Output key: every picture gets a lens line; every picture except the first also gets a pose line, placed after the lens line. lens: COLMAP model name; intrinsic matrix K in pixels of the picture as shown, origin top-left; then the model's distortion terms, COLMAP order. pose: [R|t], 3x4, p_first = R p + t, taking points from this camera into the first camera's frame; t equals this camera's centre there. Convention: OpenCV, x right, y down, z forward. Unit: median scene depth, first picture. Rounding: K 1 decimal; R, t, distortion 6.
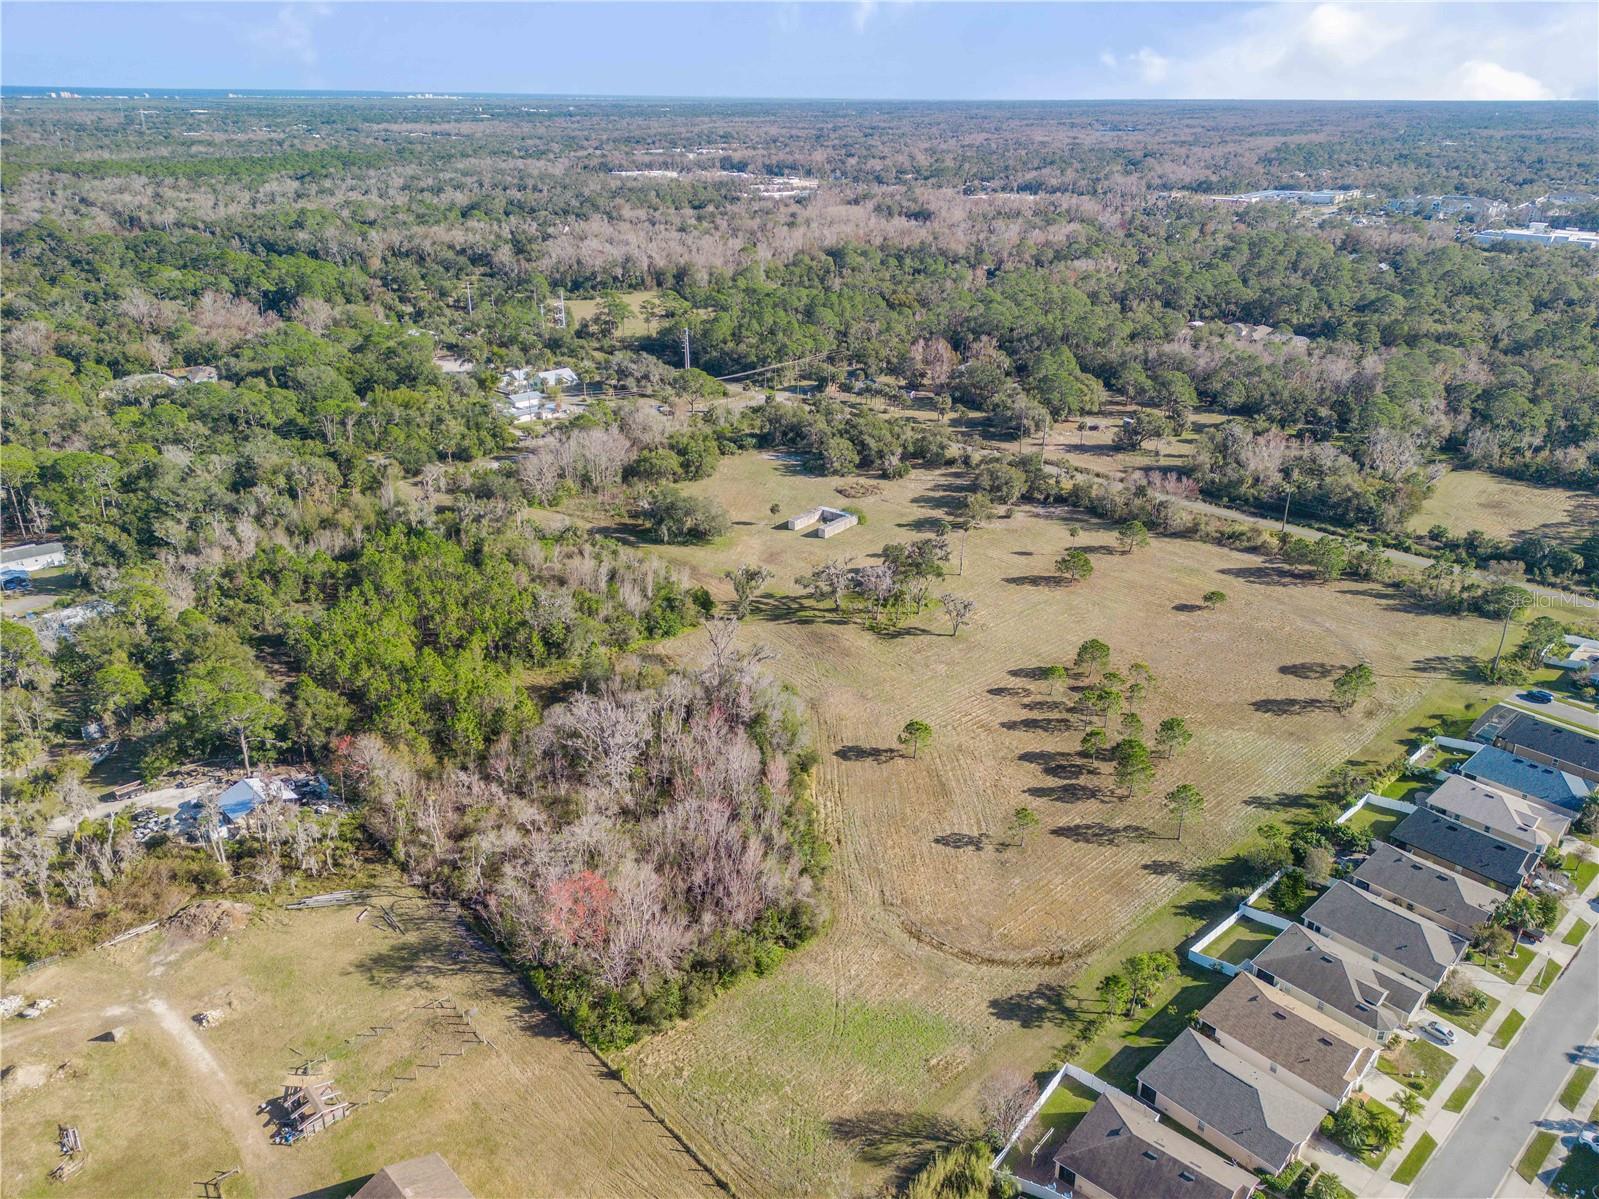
lens RADIAL K [[1147.6, 0, 803.1], [0, 1147.6, 588.8], [0, 0, 1]] dist [0.091554, -0.094734]
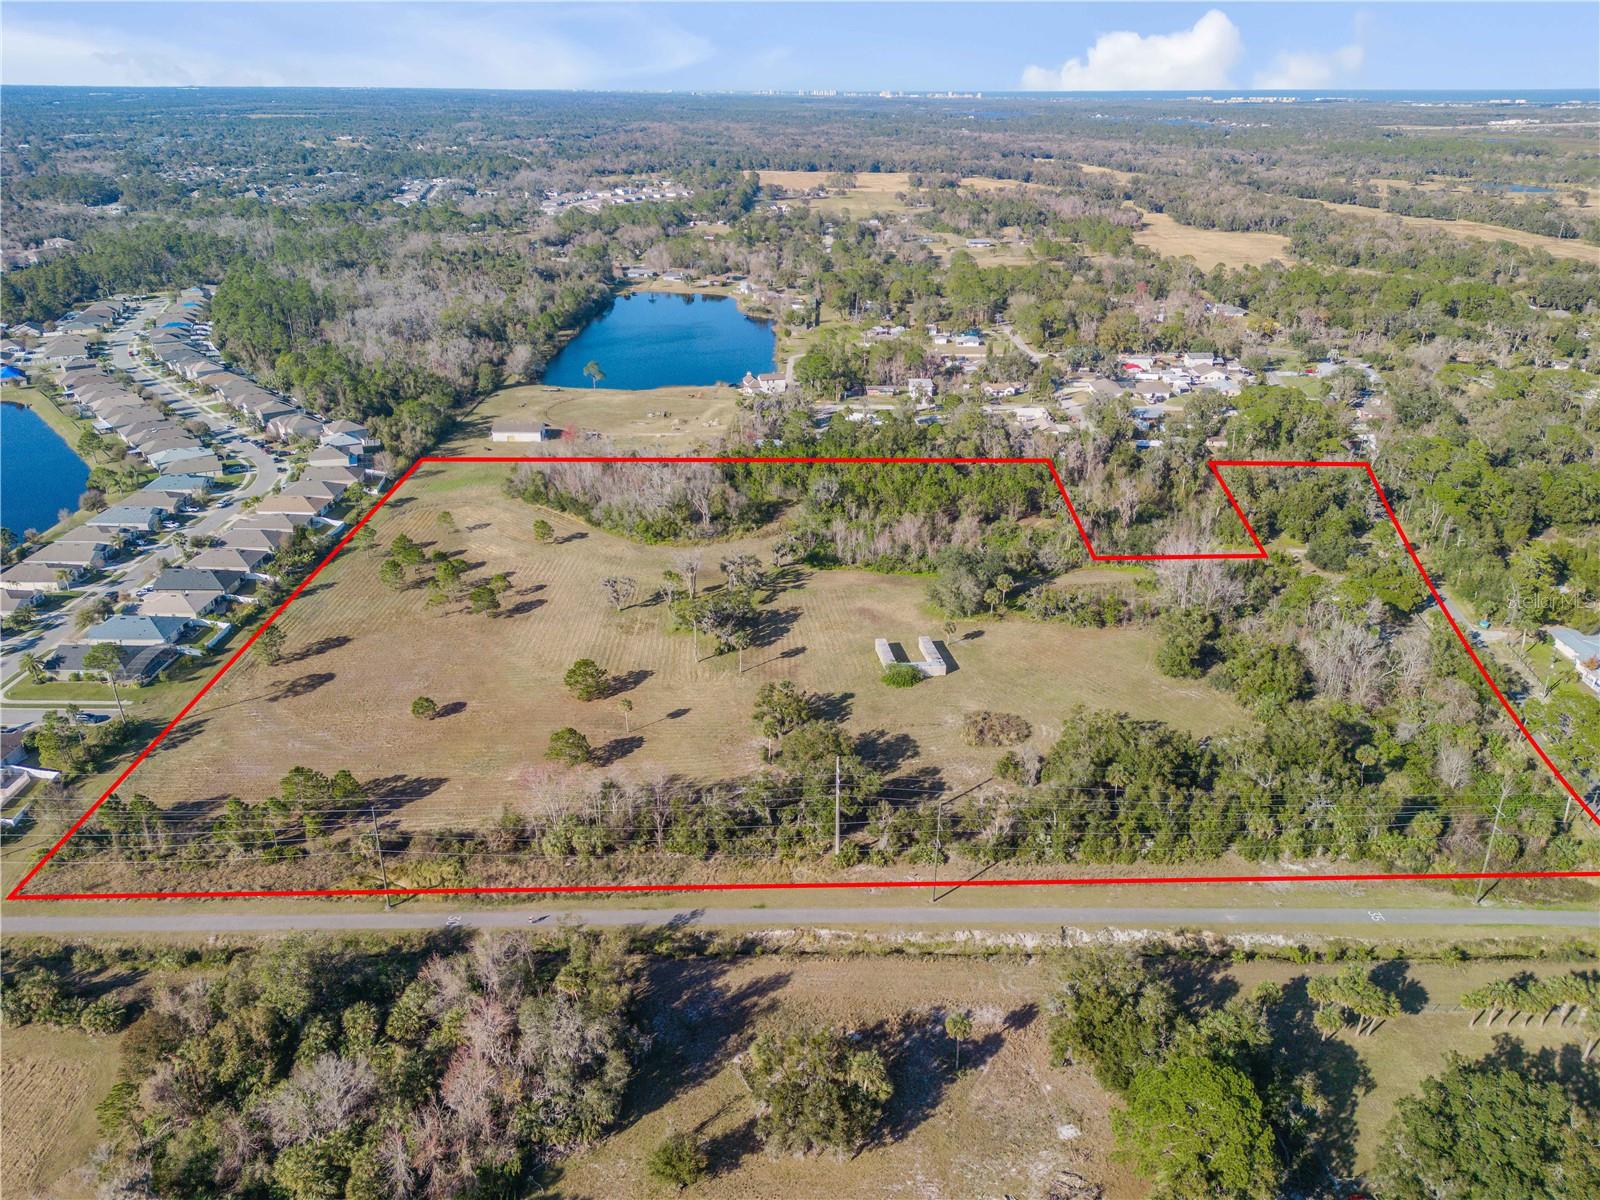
lens RADIAL K [[1148.4, 0, 803.6], [0, 1148.4, 589.3], [0, 0, 1]] dist [0.091554, -0.094734]
pose [[-0.694791, 0.272545, -0.665570, 0.812993], [-0.289666, 0.740999, 0.605817, -0.767685], [0.658300, 0.613710, -0.435892, 1.724350]]
